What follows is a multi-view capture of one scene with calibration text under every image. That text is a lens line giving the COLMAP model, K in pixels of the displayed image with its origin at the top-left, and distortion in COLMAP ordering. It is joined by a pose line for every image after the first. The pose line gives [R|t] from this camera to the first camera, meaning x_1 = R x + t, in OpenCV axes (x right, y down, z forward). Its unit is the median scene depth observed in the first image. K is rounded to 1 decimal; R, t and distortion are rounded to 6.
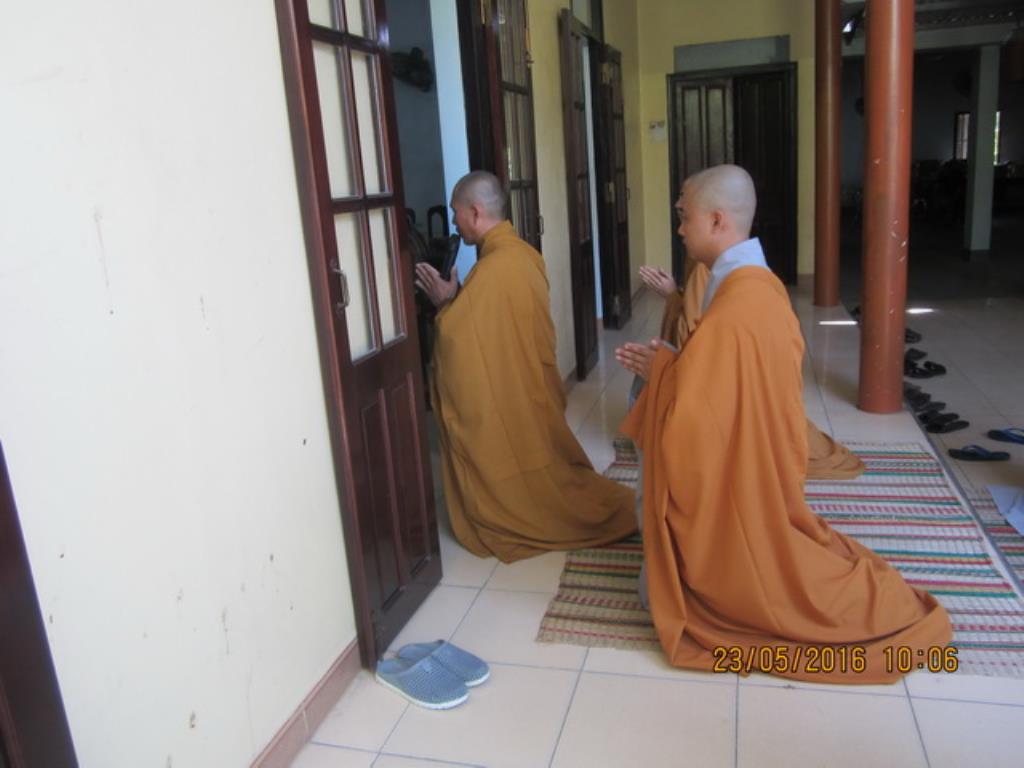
lens RADIAL K [[840.4, 0, 512.0], [0, 840.4, 384.0], [0, 0, 1]] dist [-0.040135, -0.000272]
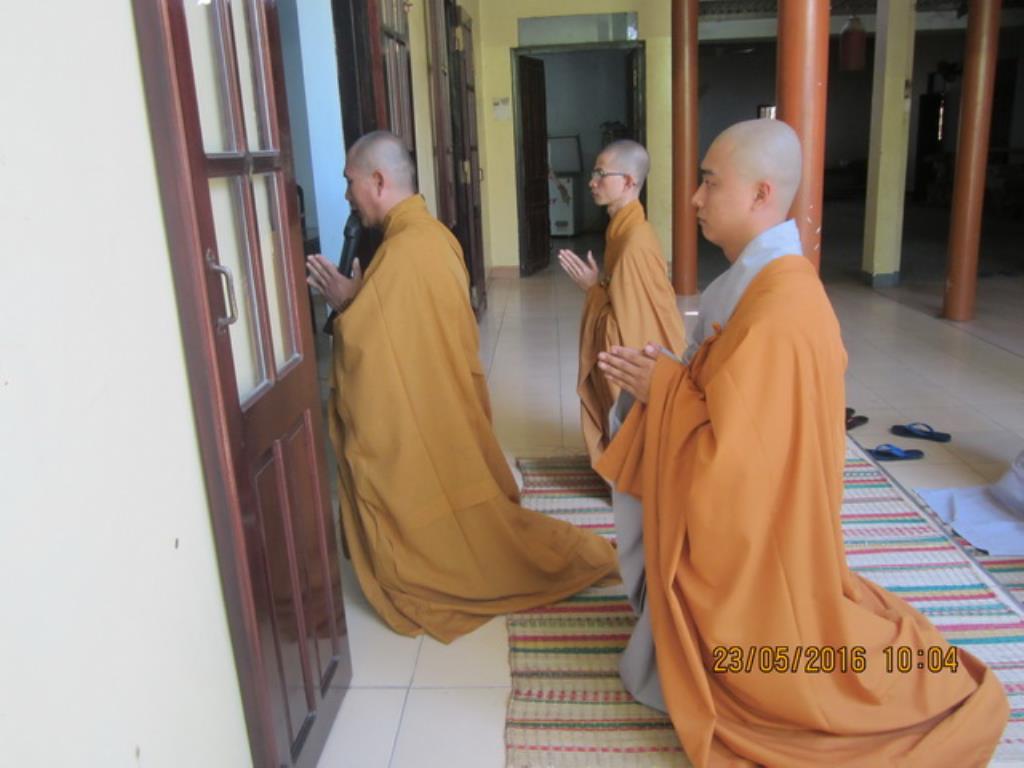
lens RADIAL K [[840.3, 0, 512.0], [0, 840.3, 384.0], [0, 0, 1]] dist [-0.052216, 0.006829]
pose [[0.973903, -0.035533, 0.224164, -0.103915], [0.031975, 0.999299, 0.019486, -0.039602], [-0.224700, -0.011810, 0.974357, 0.255964]]
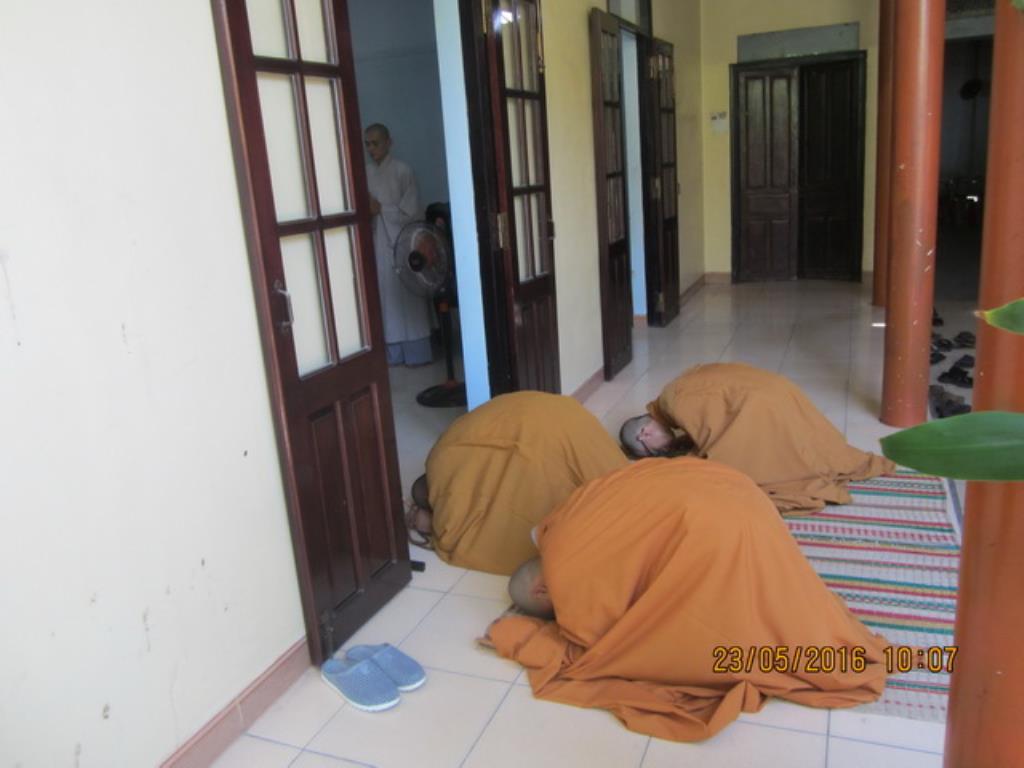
lens RADIAL K [[840.4, 0, 512.0], [0, 840.4, 384.0], [0, 0, 1]] dist [-0.040135, -0.000272]
pose [[0.993506, 0.029117, -0.109993, 0.149738], [-0.026708, 0.999371, 0.023321, -0.039045], [0.110603, -0.020232, 0.993659, -0.010026]]
